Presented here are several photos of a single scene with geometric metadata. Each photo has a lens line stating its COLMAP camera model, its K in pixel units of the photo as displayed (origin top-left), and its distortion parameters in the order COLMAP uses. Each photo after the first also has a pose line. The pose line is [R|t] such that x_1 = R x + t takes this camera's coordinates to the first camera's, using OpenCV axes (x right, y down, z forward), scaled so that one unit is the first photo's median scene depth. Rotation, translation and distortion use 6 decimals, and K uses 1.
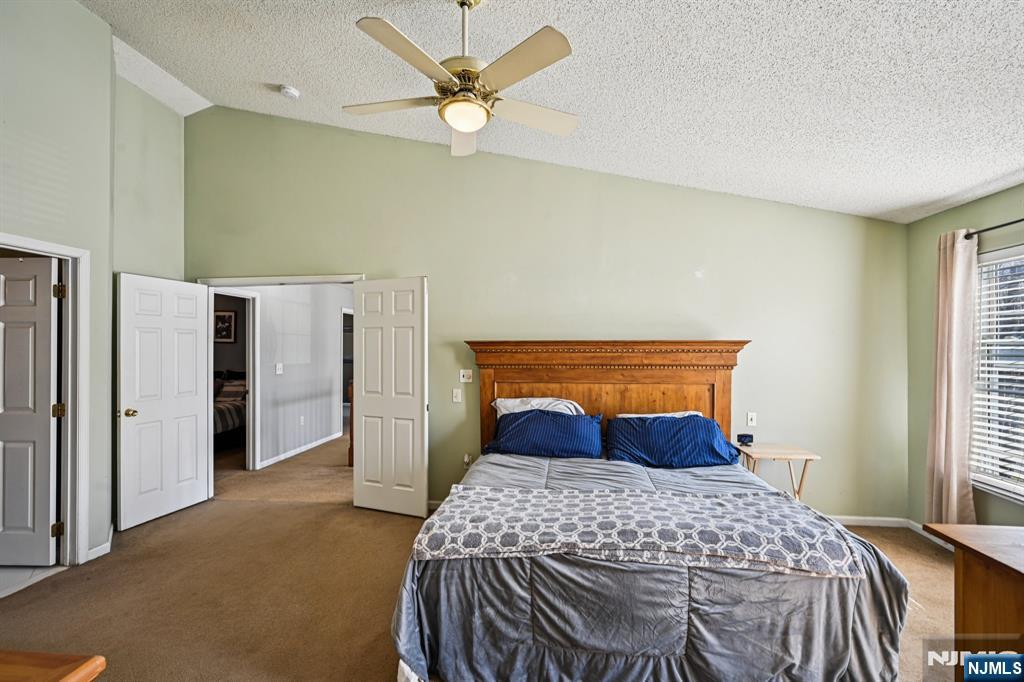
lens RADIAL K [[446.7, 0, 509.7], [0, 446.7, 345.0], [0, 0, 1]] dist [0.000740, 0.000169]
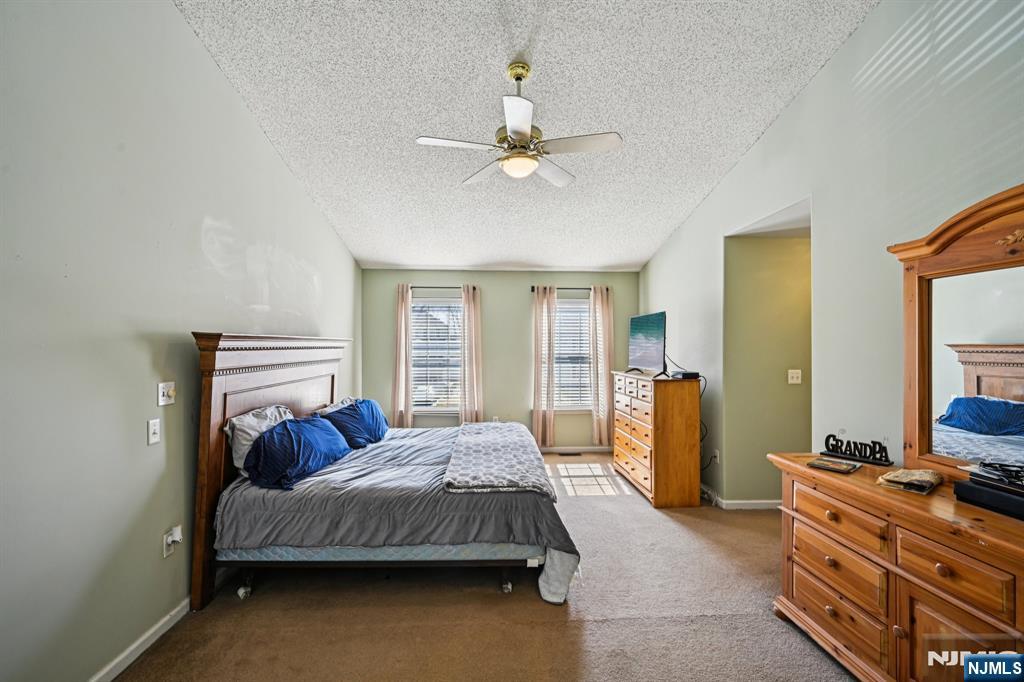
lens RADIAL K [[445.2, 0, 514.1], [0, 445.2, 333.8], [0, 0, 1]] dist [-0.001536, 0.000024]
pose [[-0.171512, 0.027405, 0.984801, -0.755243], [-0.000835, 0.999609, -0.027962, 0.010076], [-0.985182, -0.005618, -0.171422, 0.692608]]
